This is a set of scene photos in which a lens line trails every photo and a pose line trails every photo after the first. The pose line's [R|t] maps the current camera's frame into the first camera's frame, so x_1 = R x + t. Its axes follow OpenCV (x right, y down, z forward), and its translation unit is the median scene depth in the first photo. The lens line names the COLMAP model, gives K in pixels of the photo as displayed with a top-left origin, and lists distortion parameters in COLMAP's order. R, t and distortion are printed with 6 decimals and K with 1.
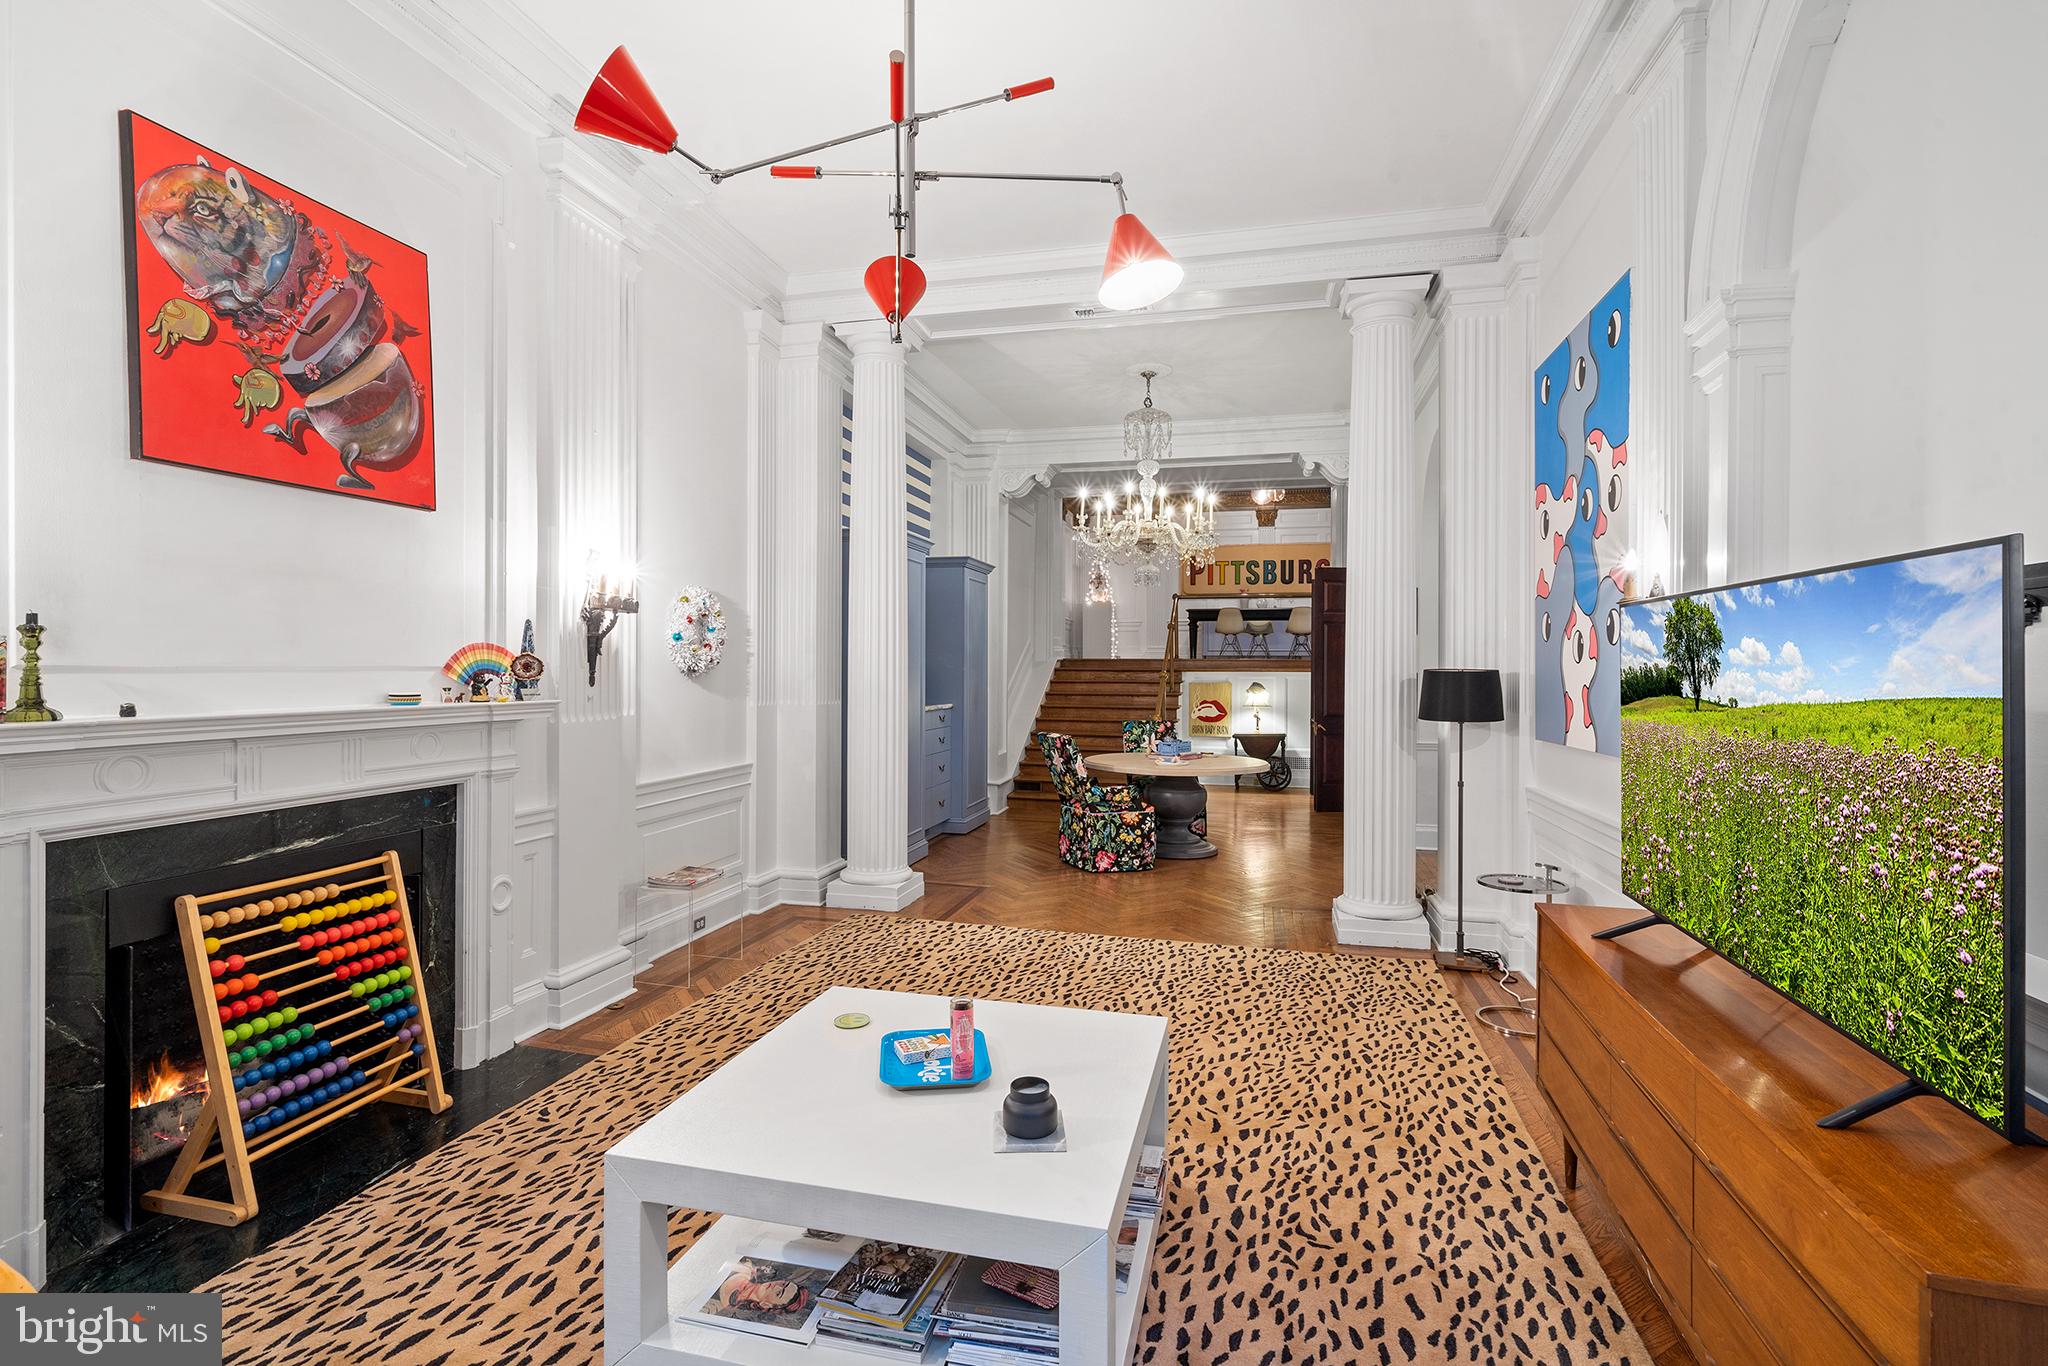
lens RADIAL K [[937.8, 0, 1028.4], [0, 937.8, 664.4], [0, 0, 1]] dist [-0.000740, -0.000019]
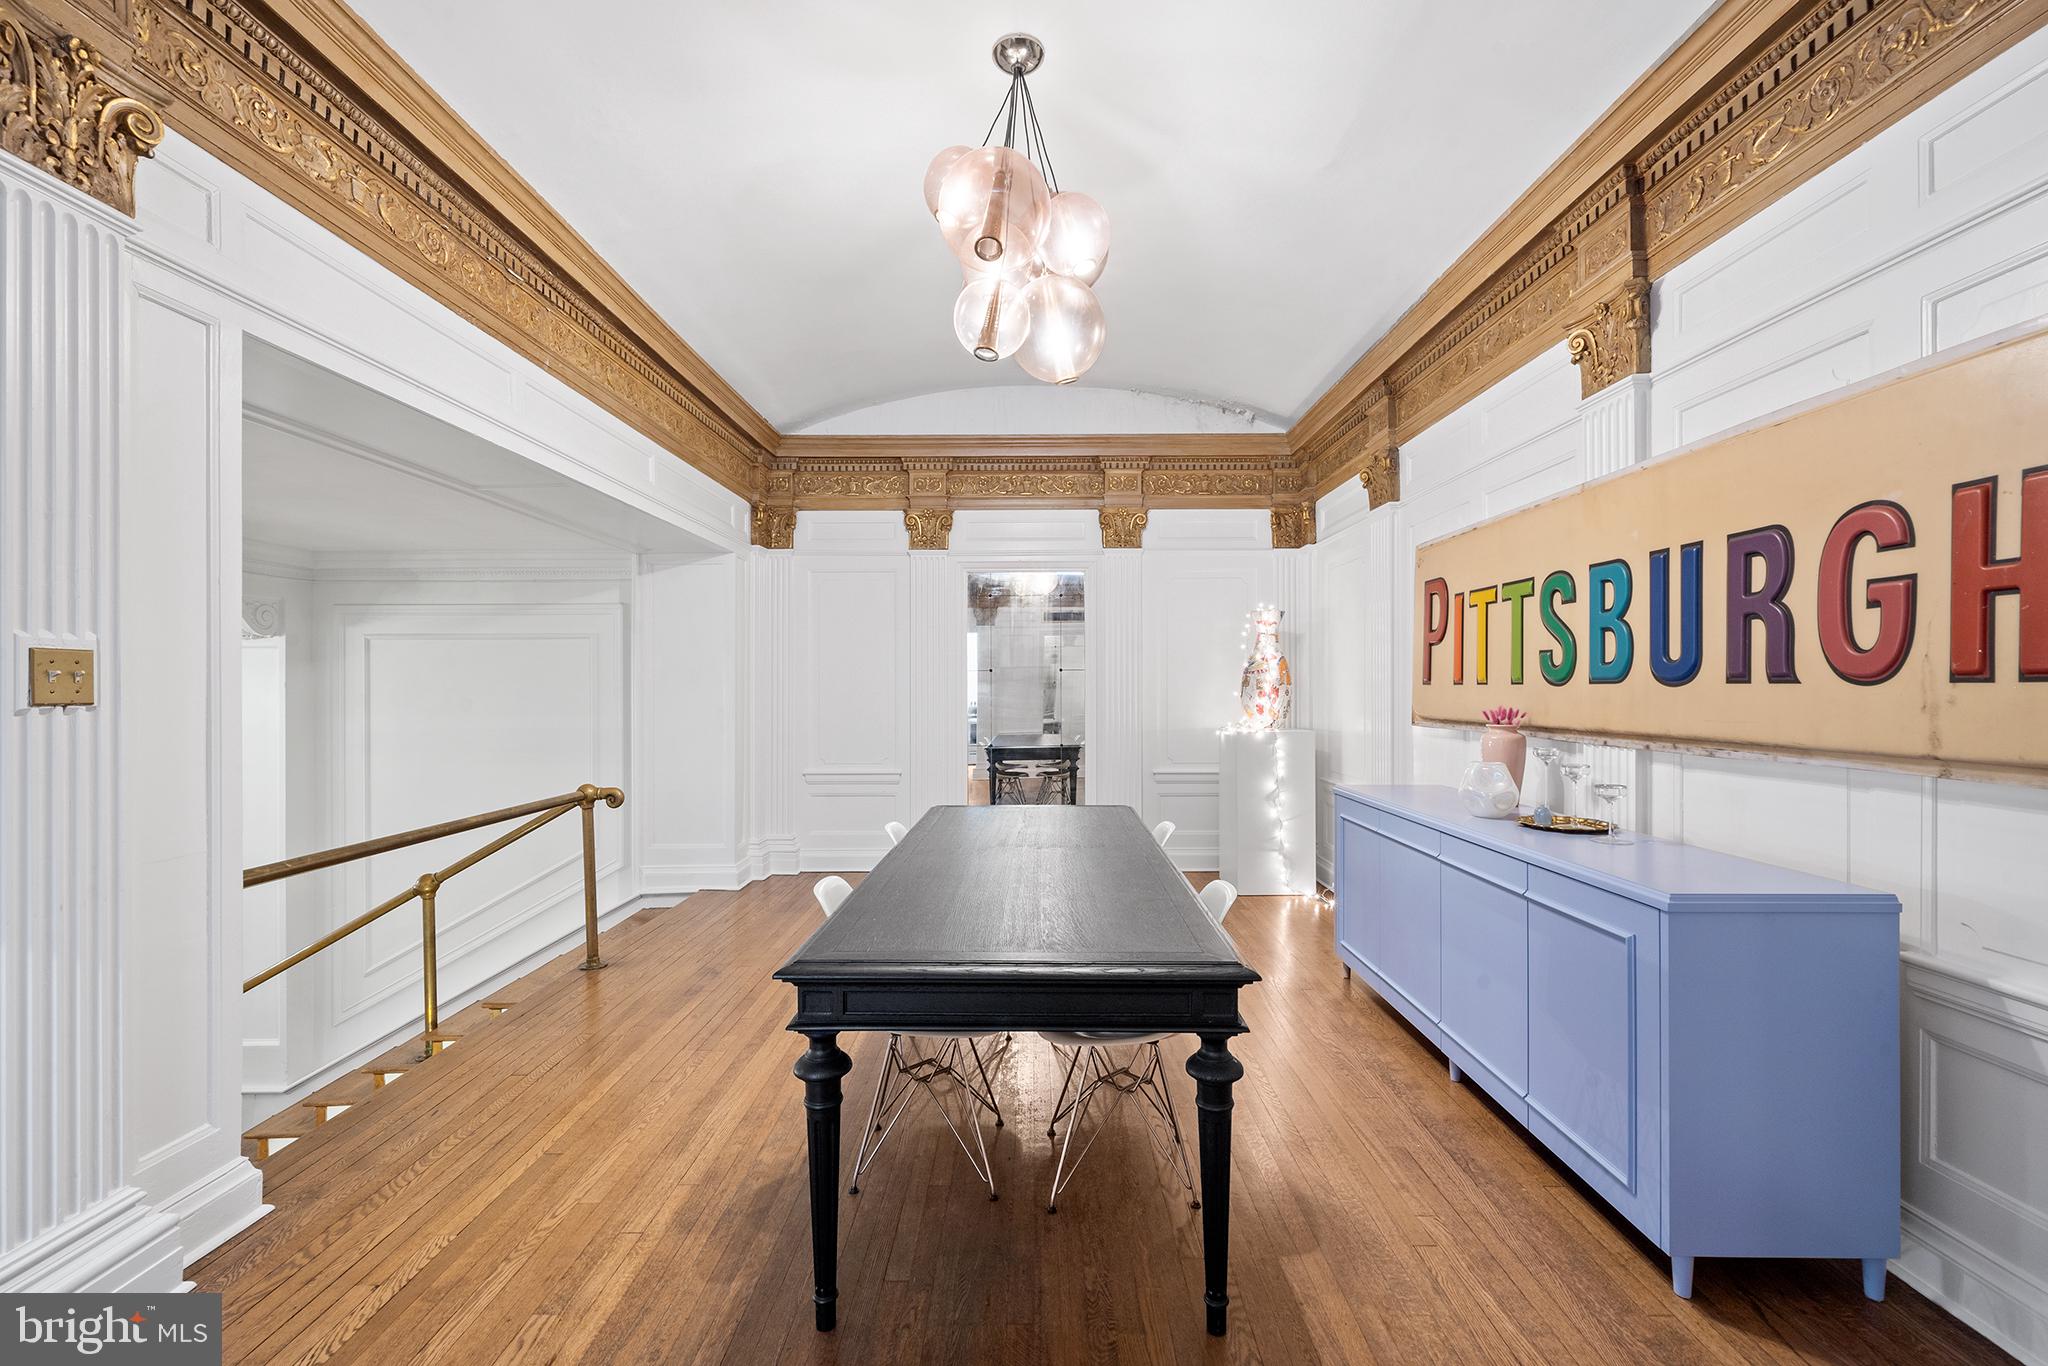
lens RADIAL K [[851.9, 0, 1033.2], [0, 851.9, 679.7], [0, 0, 1]] dist [-0.013833, -0.000054]
pose [[0.234449, -0.012459, -0.972049, 0.640297], [0.005796, 0.999918, -0.011419, -0.137313], [0.972111, -0.002957, 0.234502, 1.359871]]
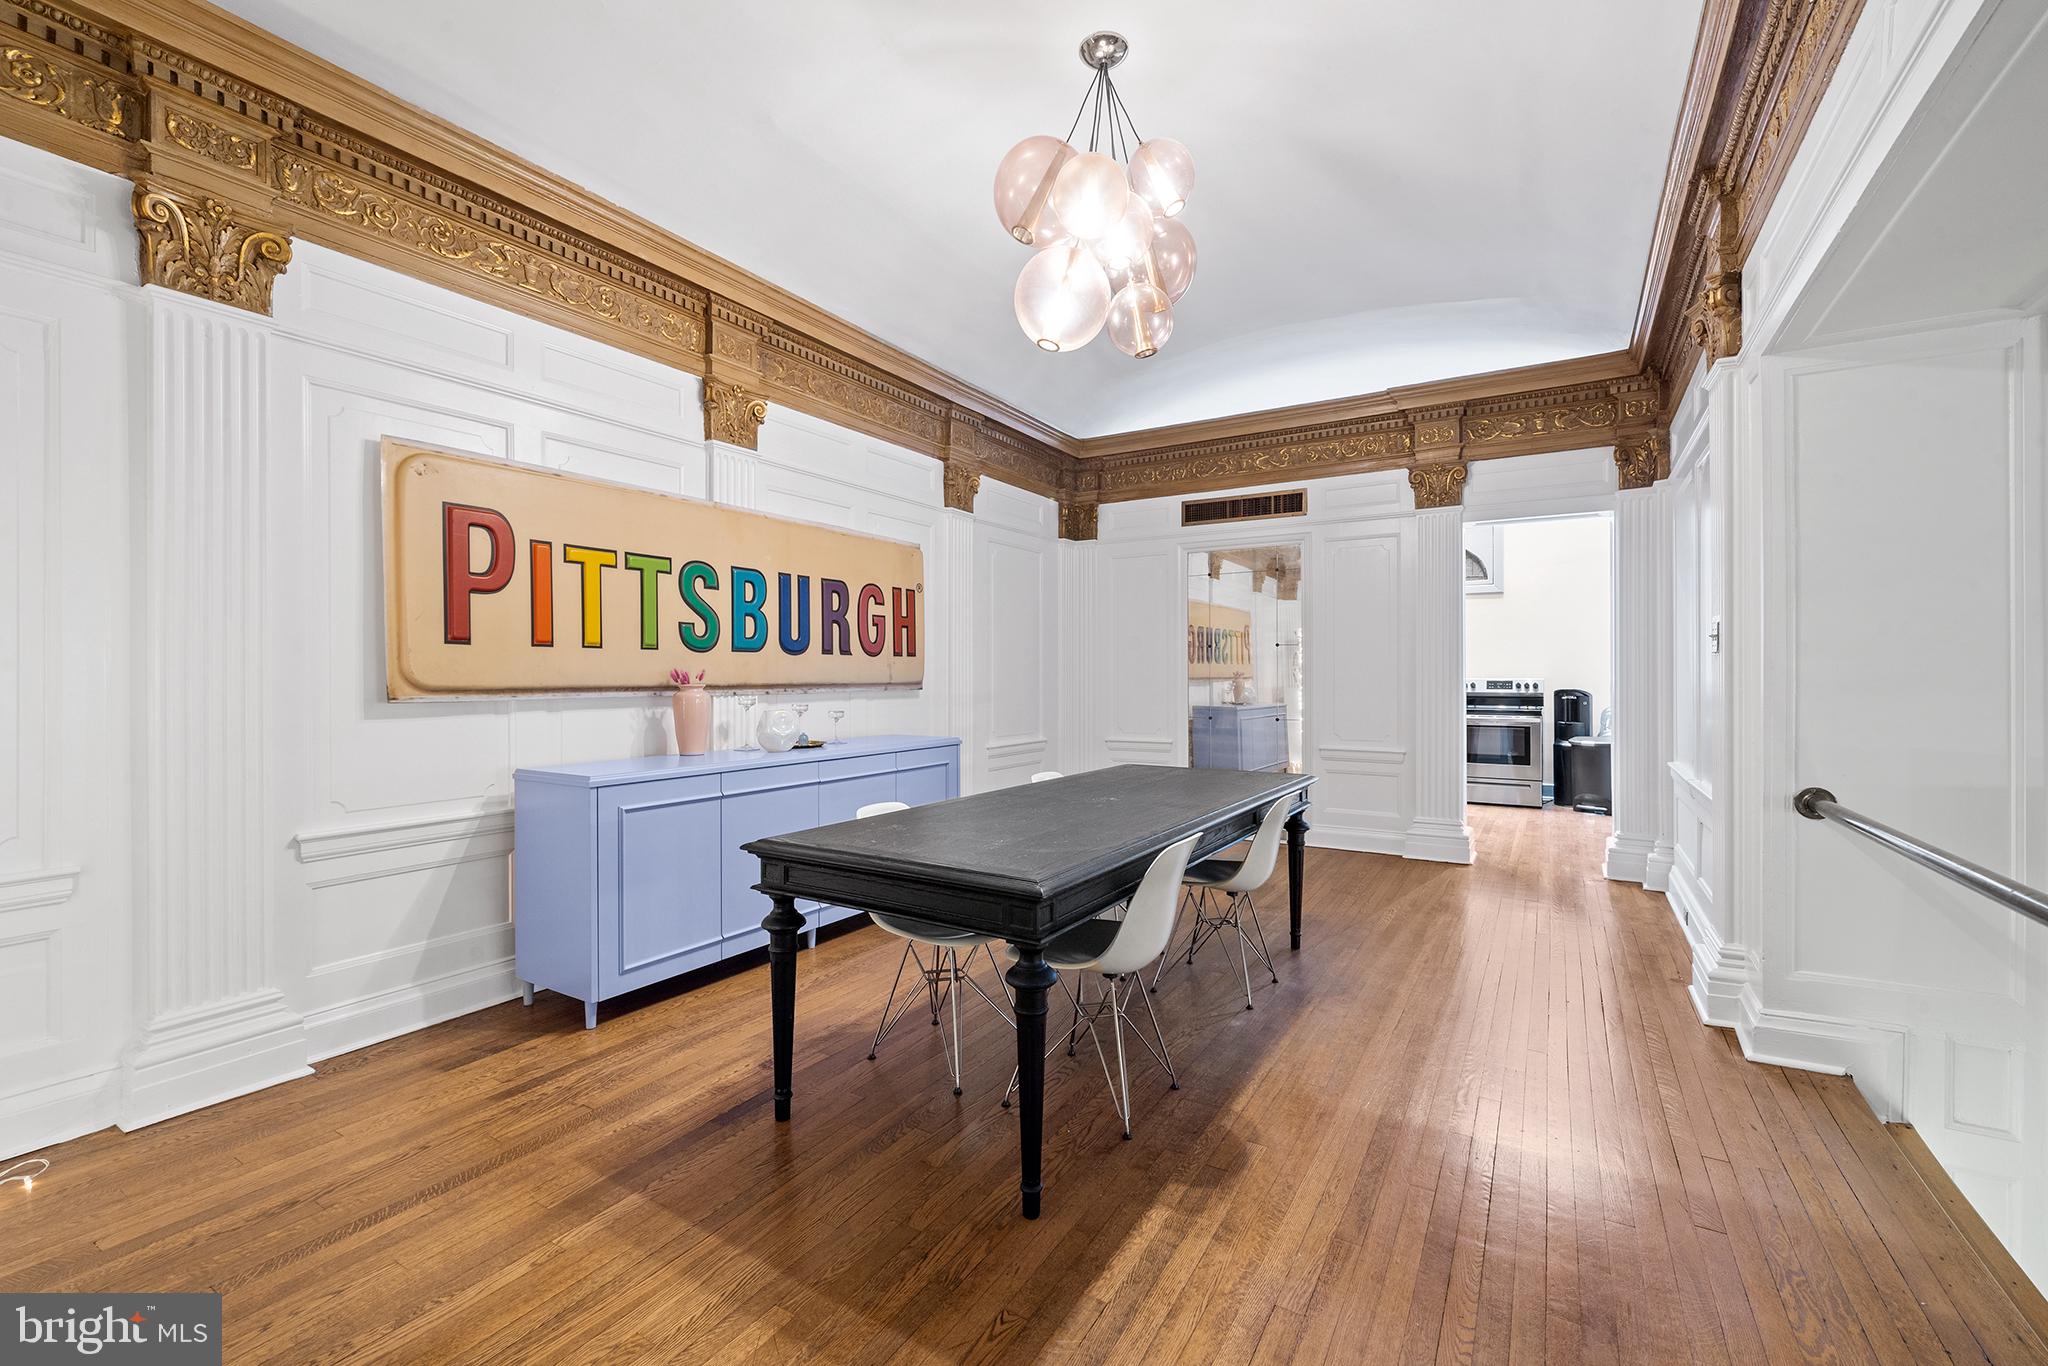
lens RADIAL K [[851.9, 0, 1033.2], [0, 851.9, 679.7], [0, 0, 1]] dist [-0.013833, -0.000054]
pose [[0.299334, -0.010665, 0.954089, 0.062511], [0.001412, 0.999941, 0.010734, -0.128971], [-0.954147, -0.001866, 0.299332, 1.355395]]
